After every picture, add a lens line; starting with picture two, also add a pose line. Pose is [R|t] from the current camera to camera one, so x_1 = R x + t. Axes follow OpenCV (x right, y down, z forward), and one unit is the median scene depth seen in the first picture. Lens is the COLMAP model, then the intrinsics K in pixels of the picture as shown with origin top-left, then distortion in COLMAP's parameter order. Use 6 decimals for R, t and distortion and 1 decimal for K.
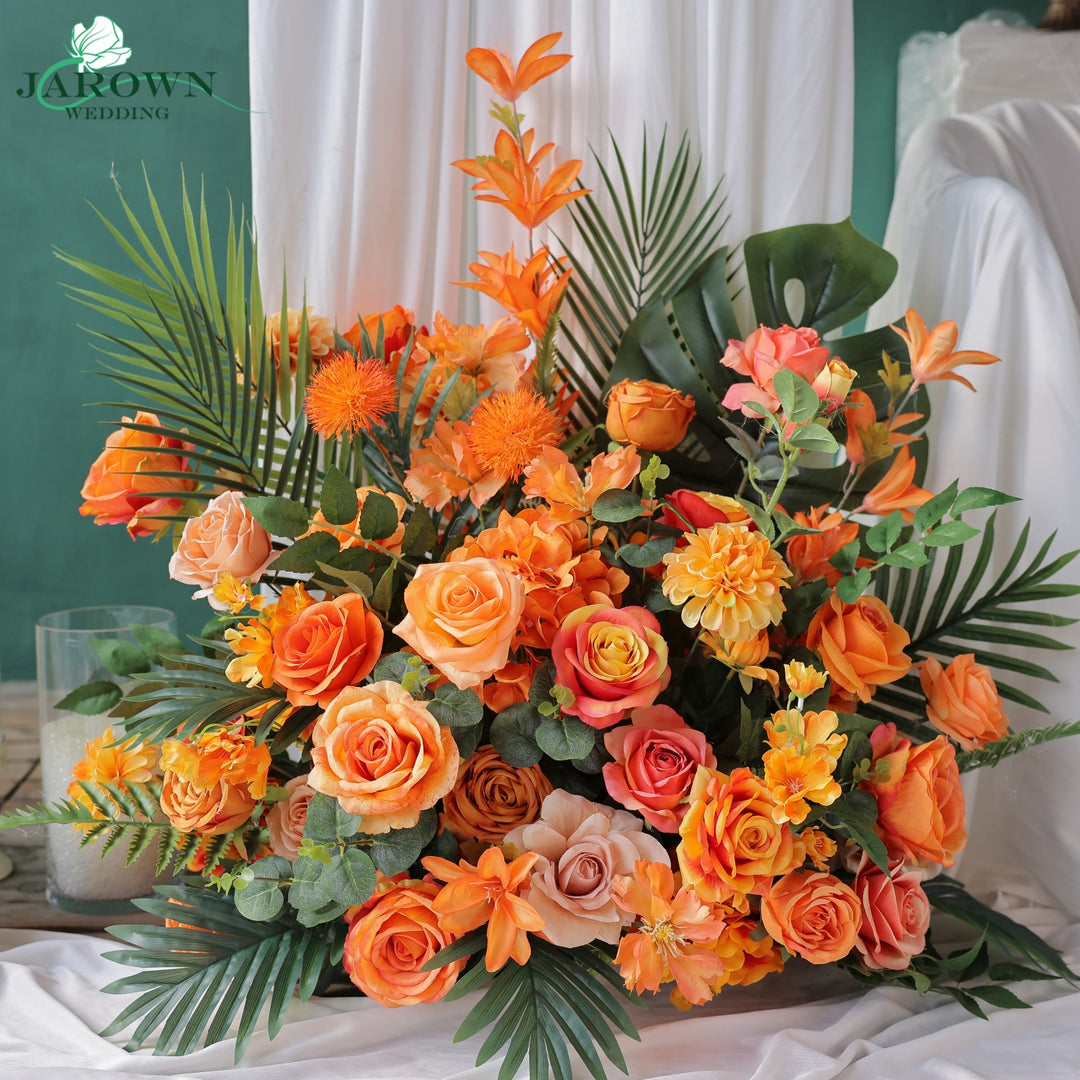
lens RADIAL K [[2517.5, 0, 540.0], [0, 2517.5, 540.0], [0, 0, 1]] dist [-0.409121, -0.096644]
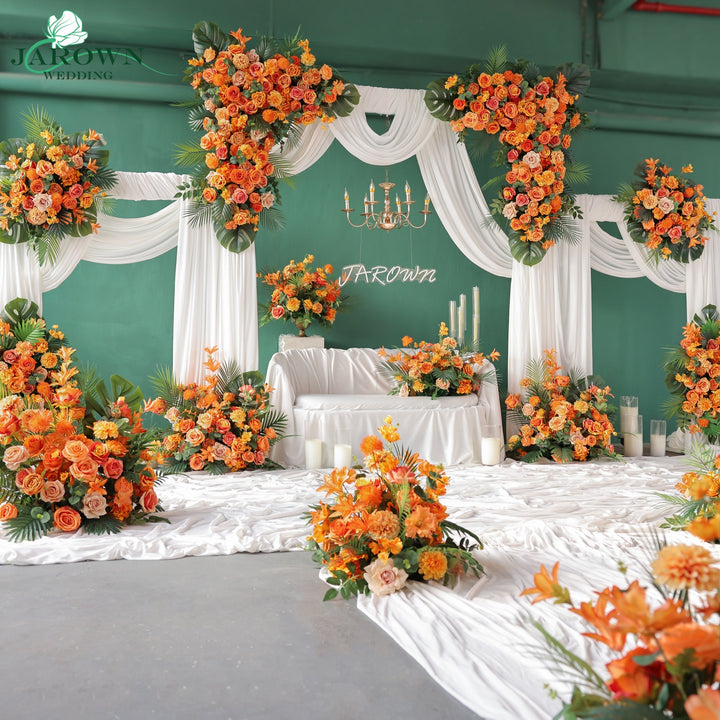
lens RADIAL K [[1003.1, 0, 456.7], [0, 1003.1, 375.7], [0, 0, 1]] dist [0.019484, -0.024796]
pose [[0.971033, -0.000551, 0.238946, -0.014879], [0.021693, 0.996071, -0.085857, 0.175432], [-0.237960, 0.088554, 0.967230, -2.281753]]
